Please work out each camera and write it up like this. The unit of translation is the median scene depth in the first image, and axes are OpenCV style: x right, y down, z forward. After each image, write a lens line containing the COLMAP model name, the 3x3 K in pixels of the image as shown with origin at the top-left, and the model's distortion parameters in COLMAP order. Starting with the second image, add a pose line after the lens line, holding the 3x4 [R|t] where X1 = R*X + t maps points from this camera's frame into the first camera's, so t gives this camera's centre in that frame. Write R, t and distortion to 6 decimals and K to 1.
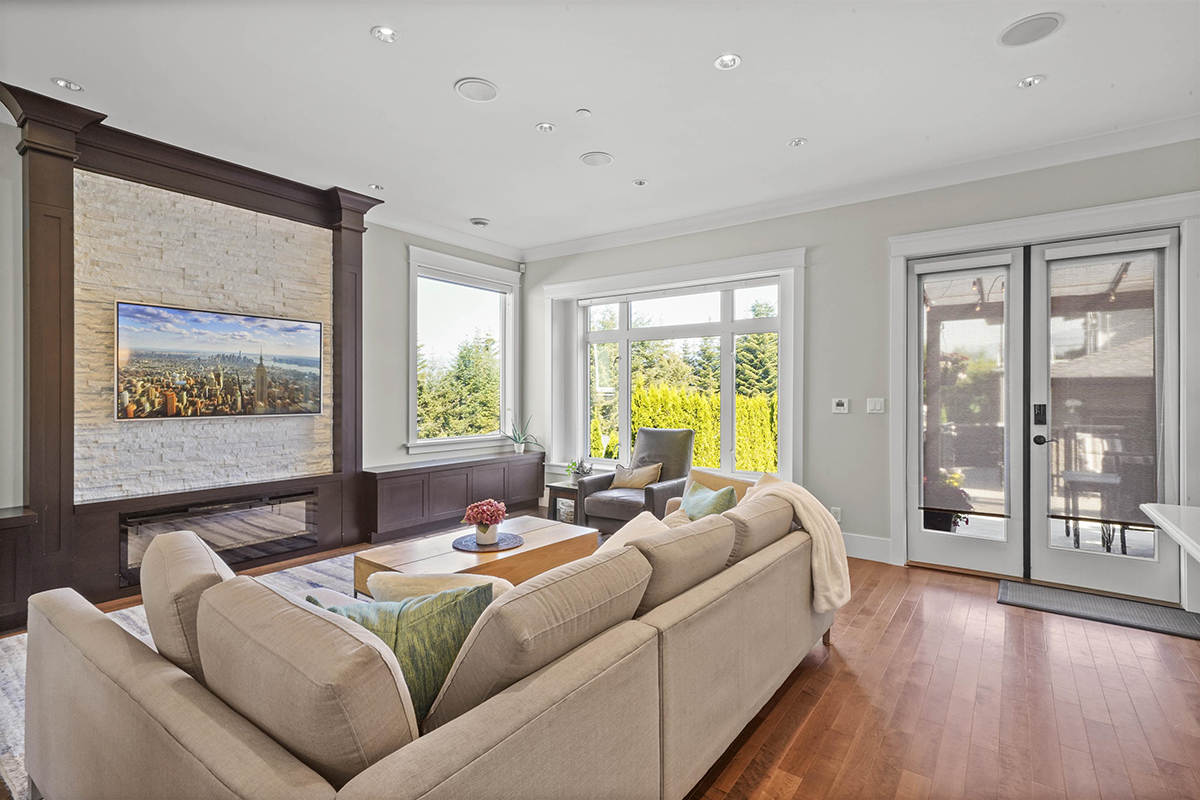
lens RADIAL K [[543.0, 0, 602.5], [0, 543.0, 396.5], [0, 0, 1]] dist [0.007414, 0.000497]
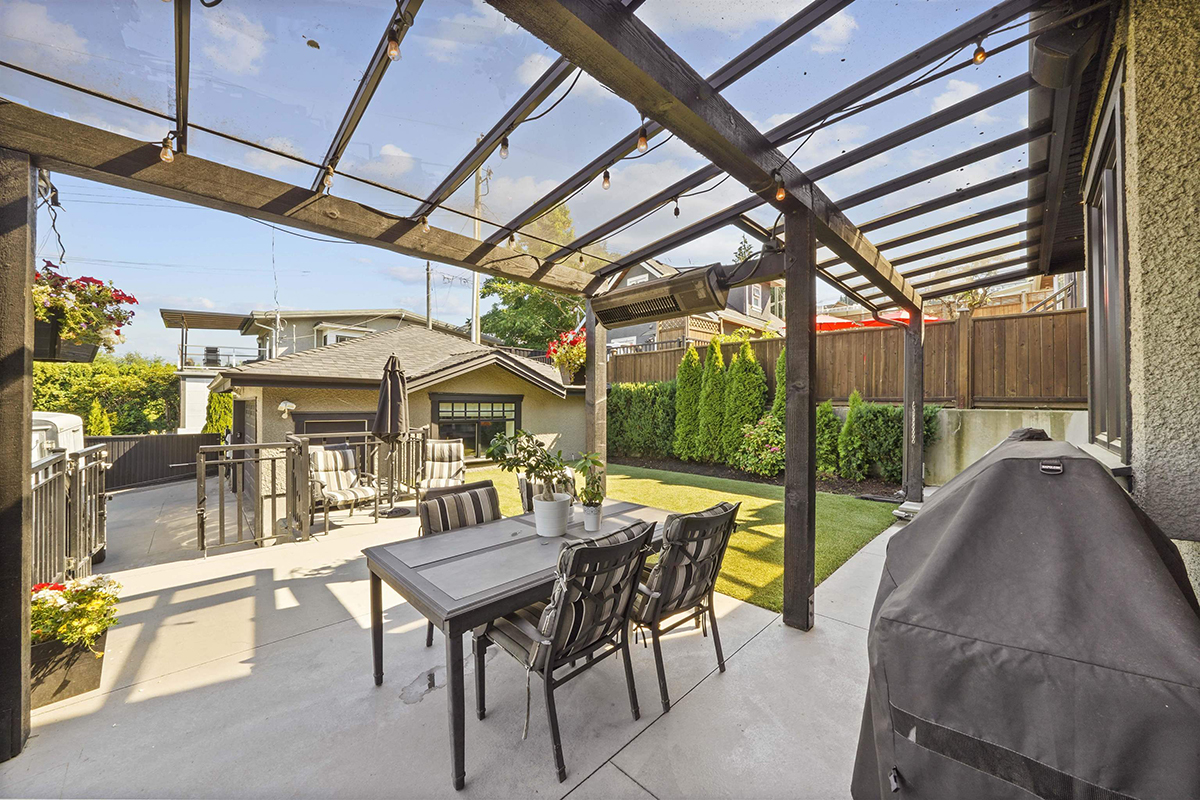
lens RADIAL K [[428.0, 0, 600.7], [0, 428.0, 398.7], [0, 0, 1]] dist [-0.022424, 0.000697]
pose [[0.146611, 0.008098, 0.989161, 0.354821], [-0.000986, 0.999967, -0.008041, 0.005797], [-0.989194, 0.000204, 0.146615, 0.520325]]
